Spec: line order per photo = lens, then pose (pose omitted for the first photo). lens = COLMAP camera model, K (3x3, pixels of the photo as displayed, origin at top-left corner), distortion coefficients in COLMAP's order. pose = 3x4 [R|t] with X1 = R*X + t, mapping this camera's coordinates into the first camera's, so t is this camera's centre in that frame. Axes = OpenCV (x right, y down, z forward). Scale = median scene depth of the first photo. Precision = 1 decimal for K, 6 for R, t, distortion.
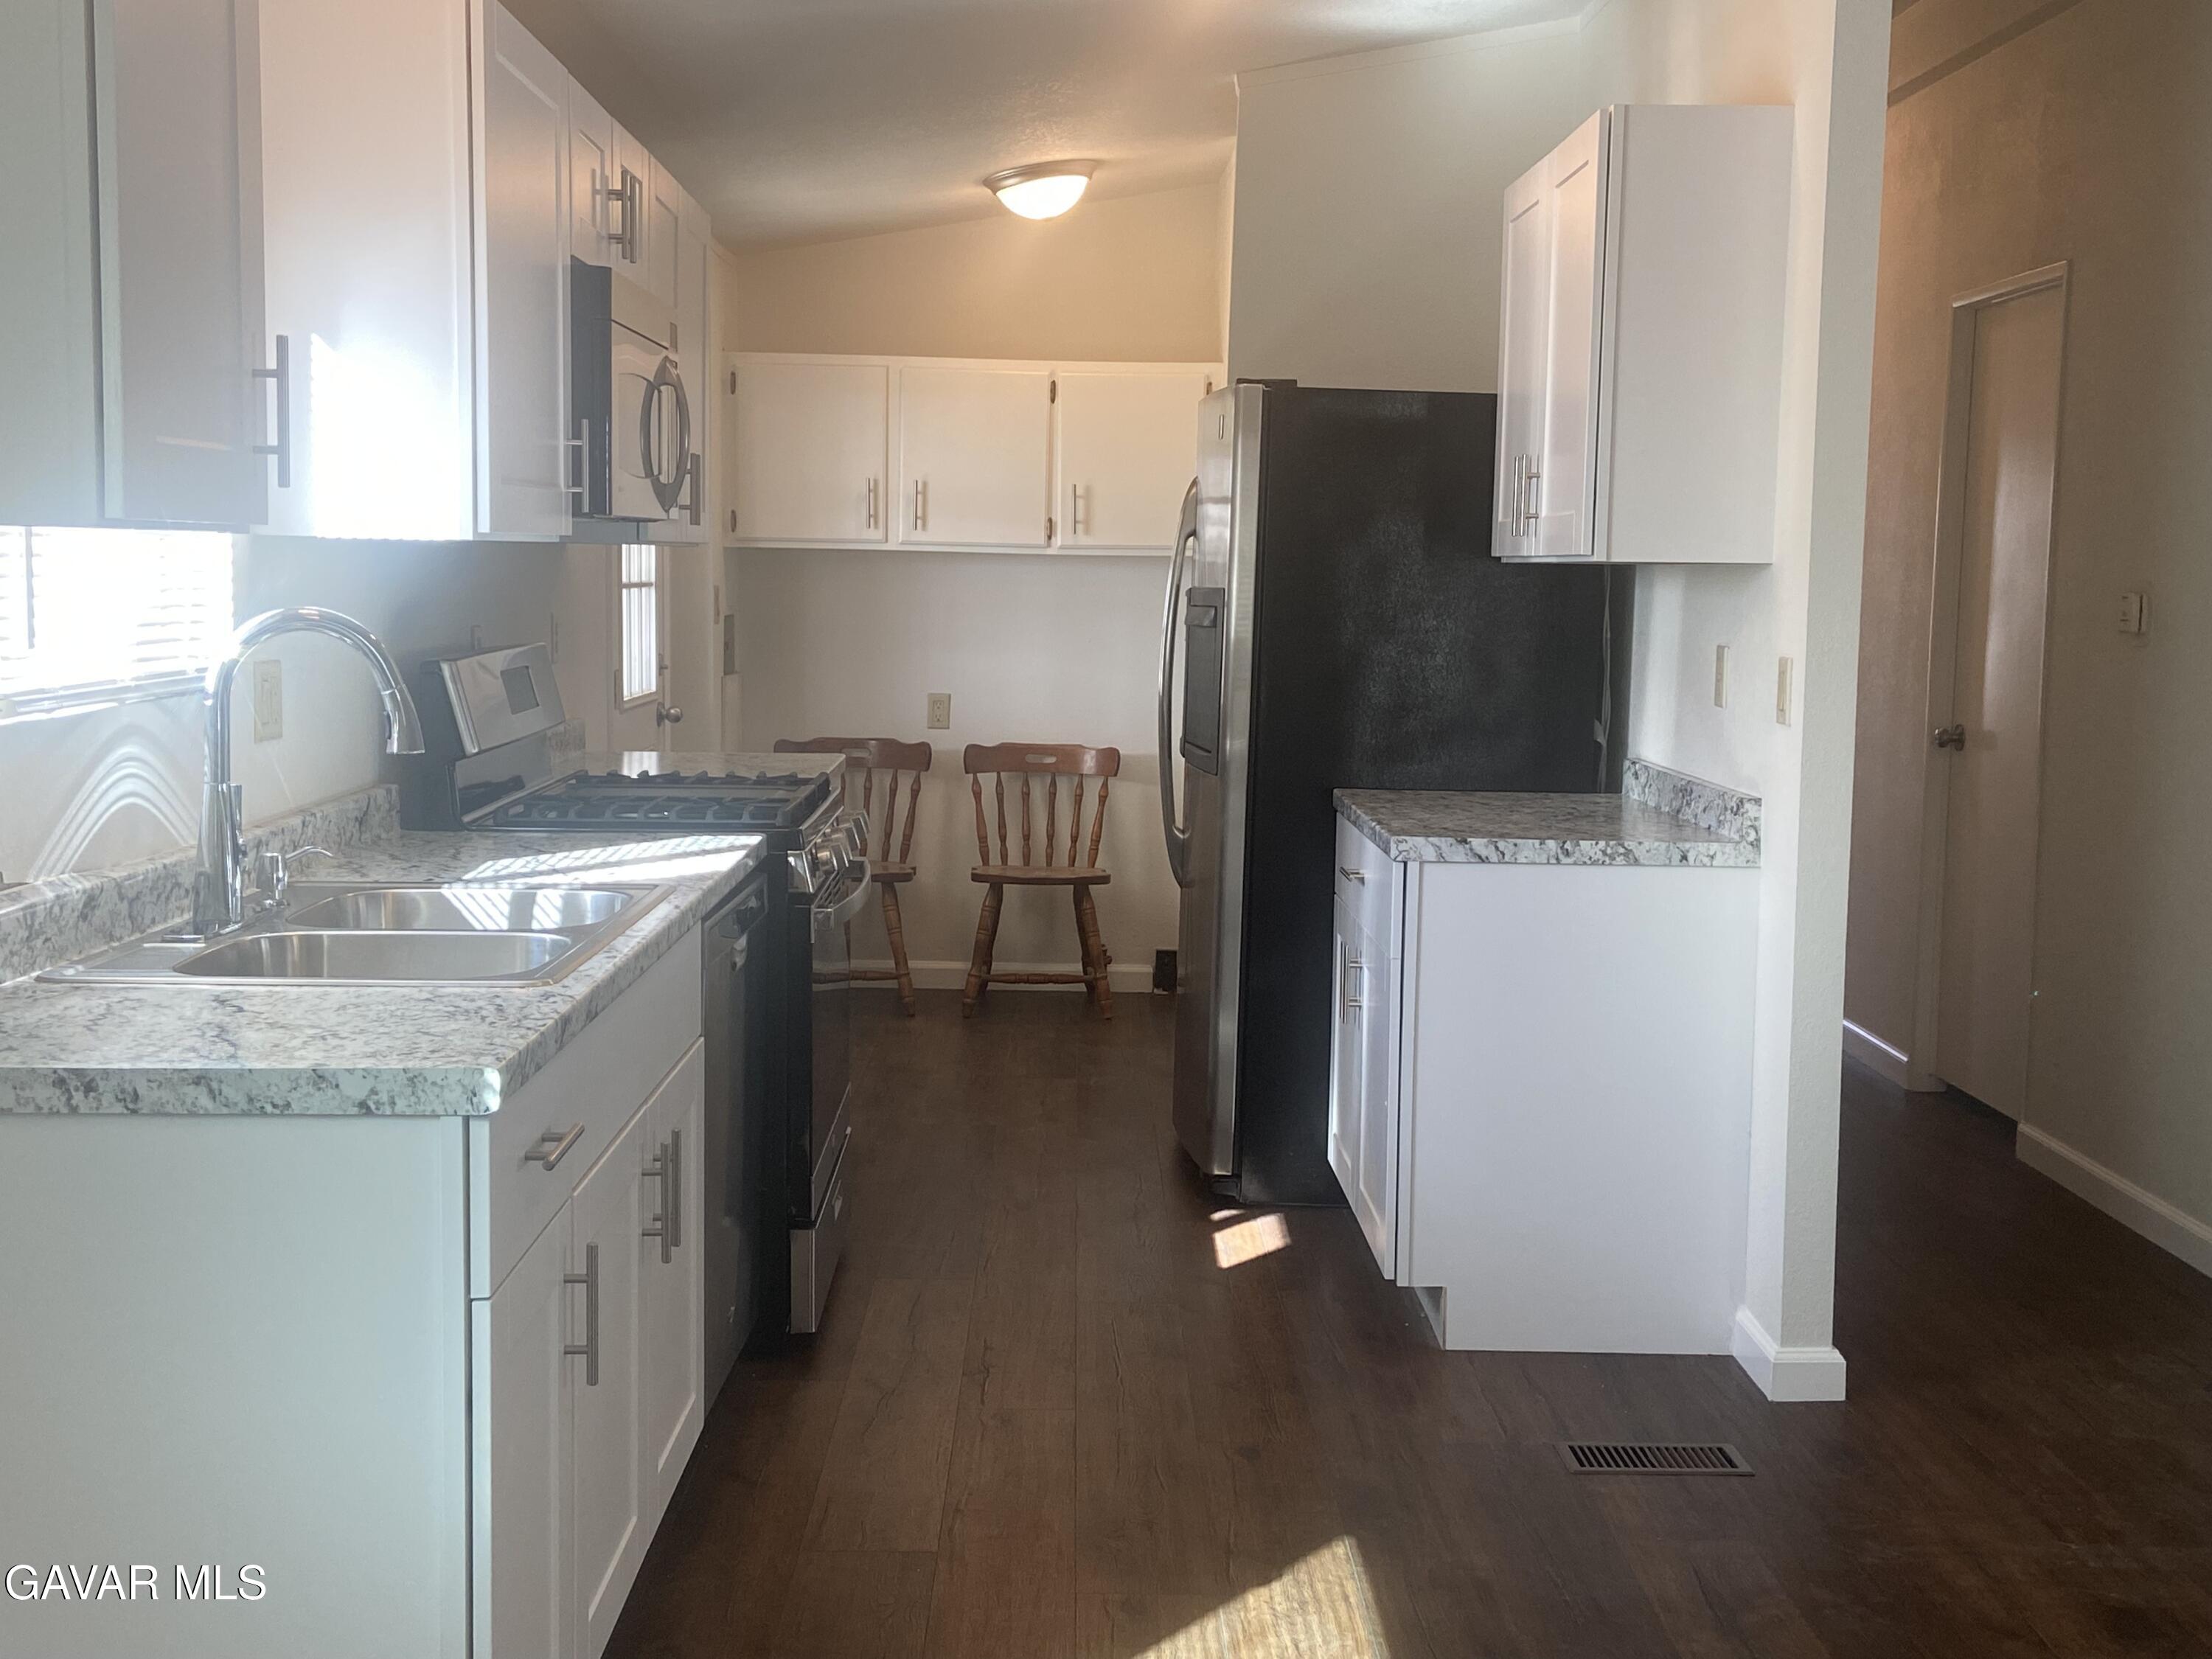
lens RADIAL K [[2449.7, 0, 1105.8], [0, 2449.7, 808.0], [0, 0, 1]] dist [0.083969, 0.000000]
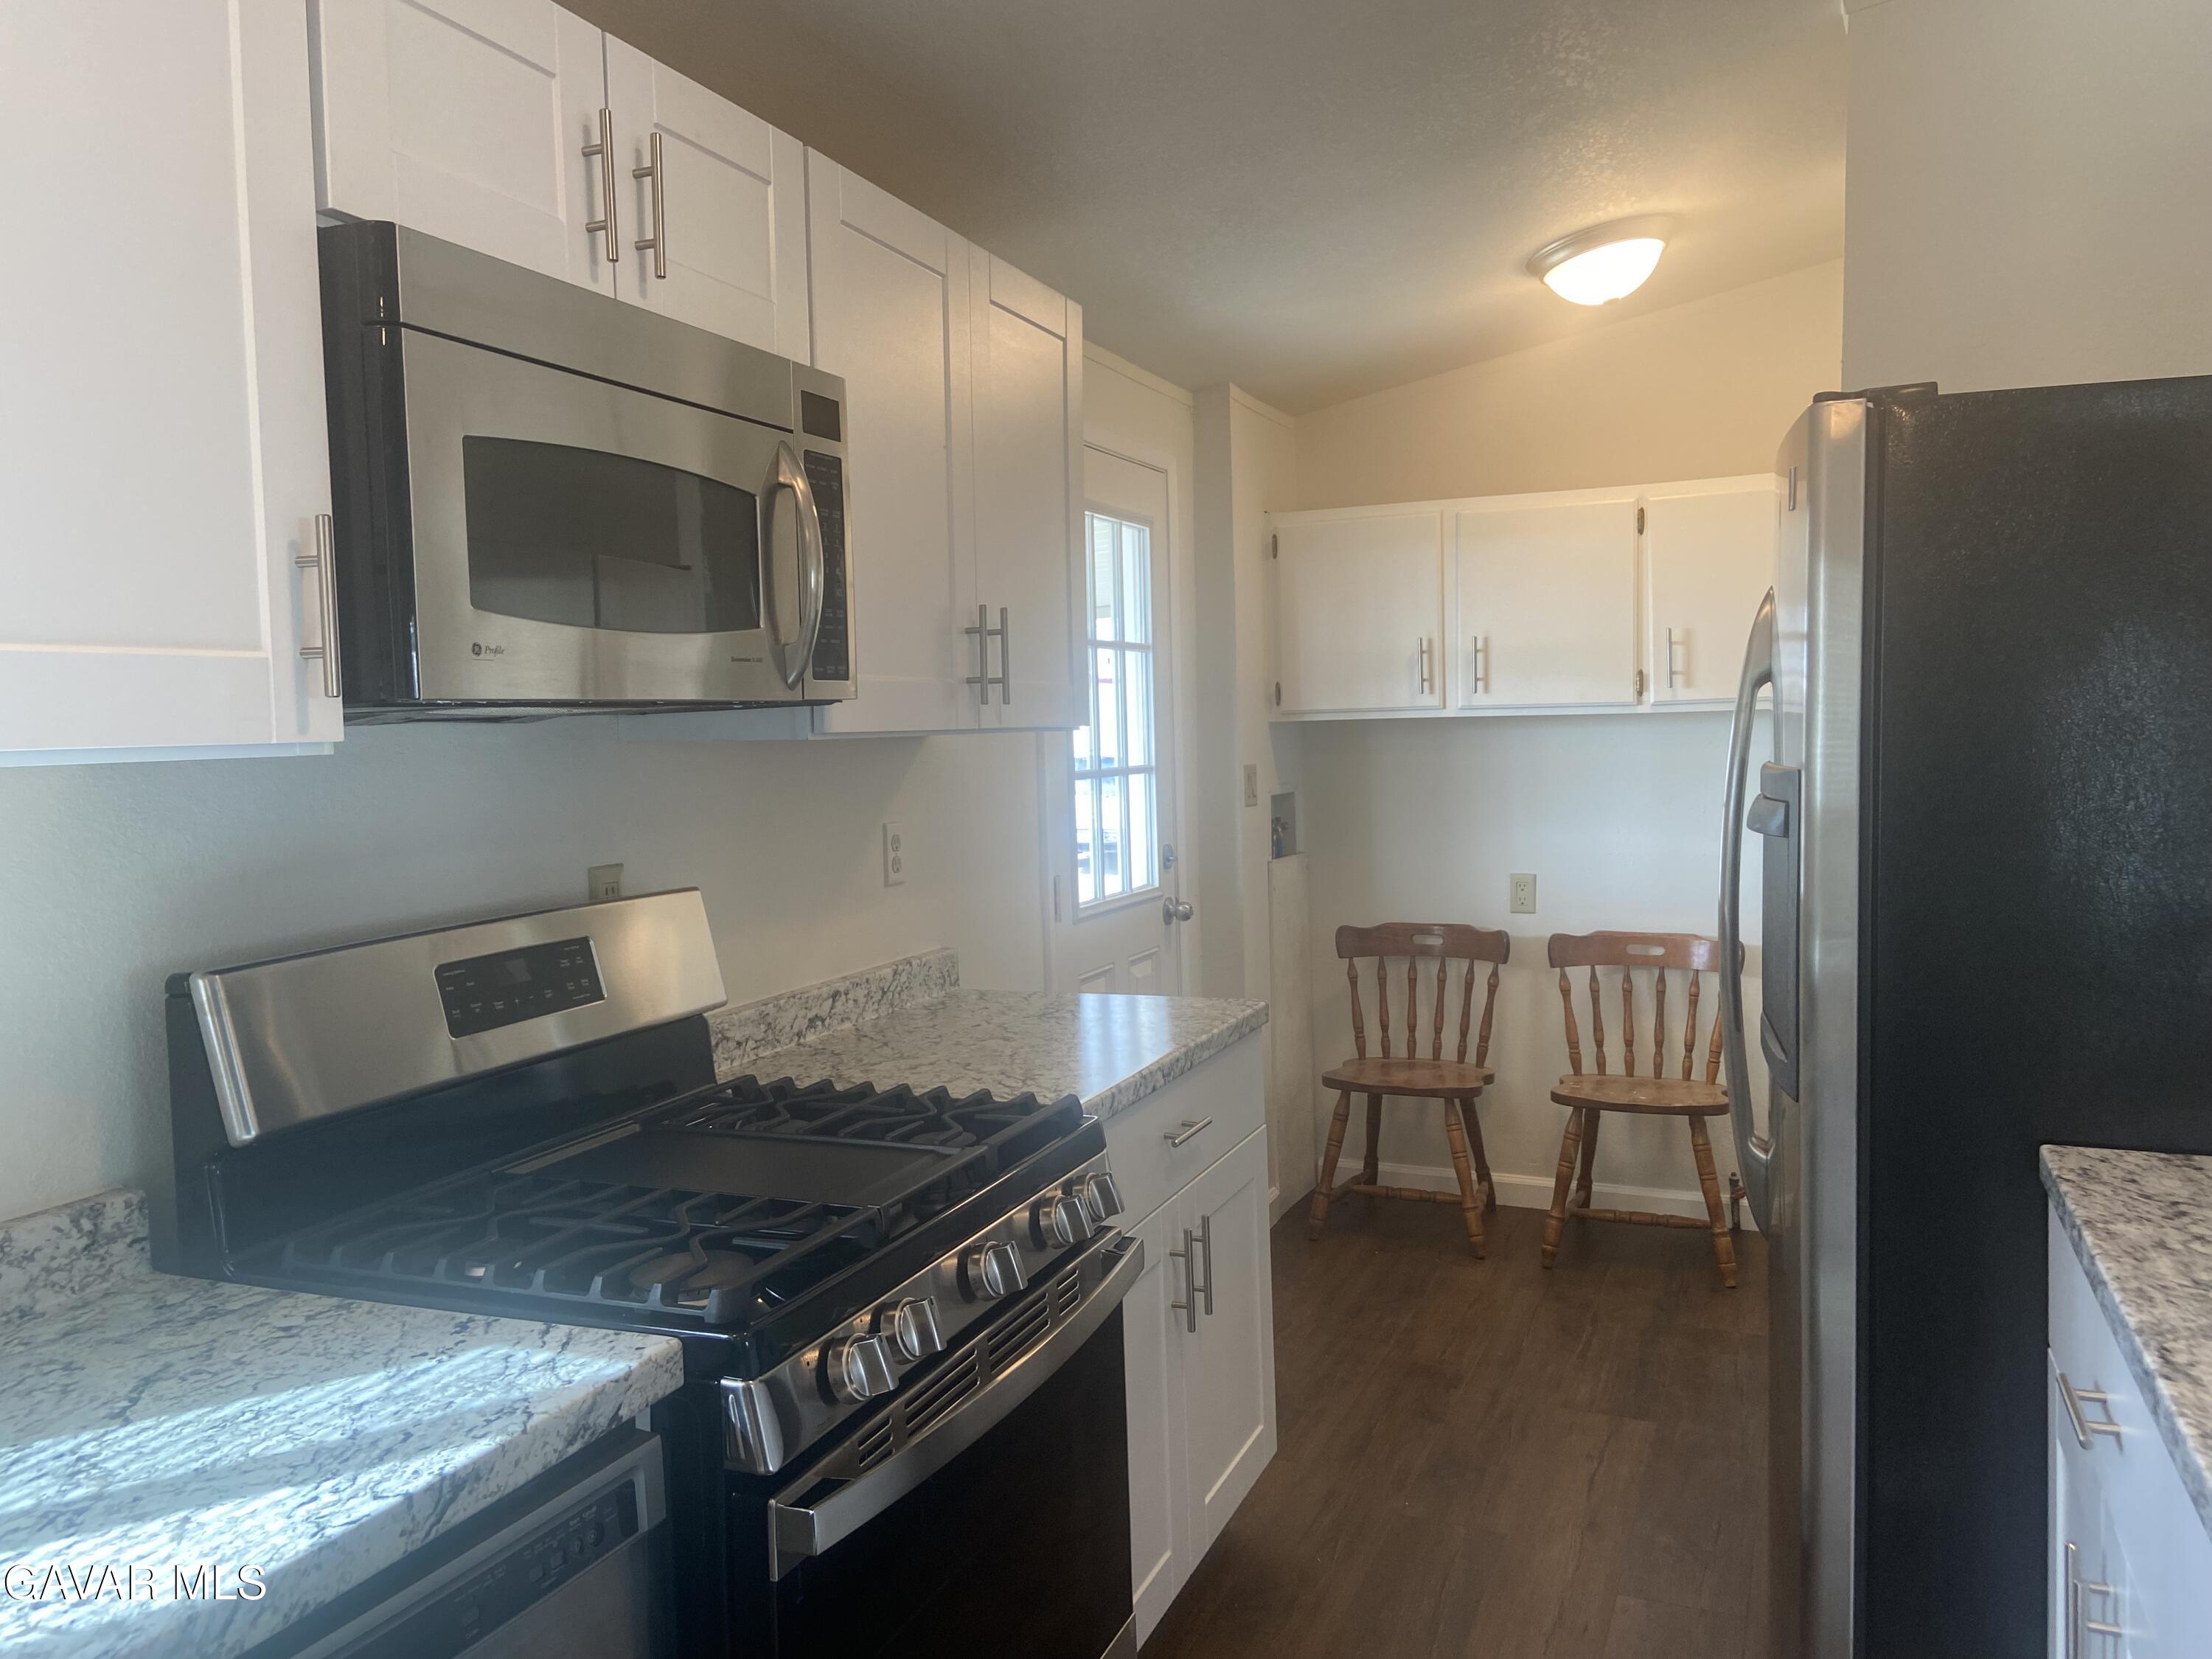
lens RADIAL K [[1674.1, 0, 1086.7], [0, 1674.1, 808.5], [0, 0, 1]] dist [0.120633, -0.114178]
pose [[0.912604, -0.021897, -0.408258, 0.040249], [0.001491, 0.998736, -0.050233, -0.041832], [0.408842, 0.045234, 0.911483, 0.394376]]
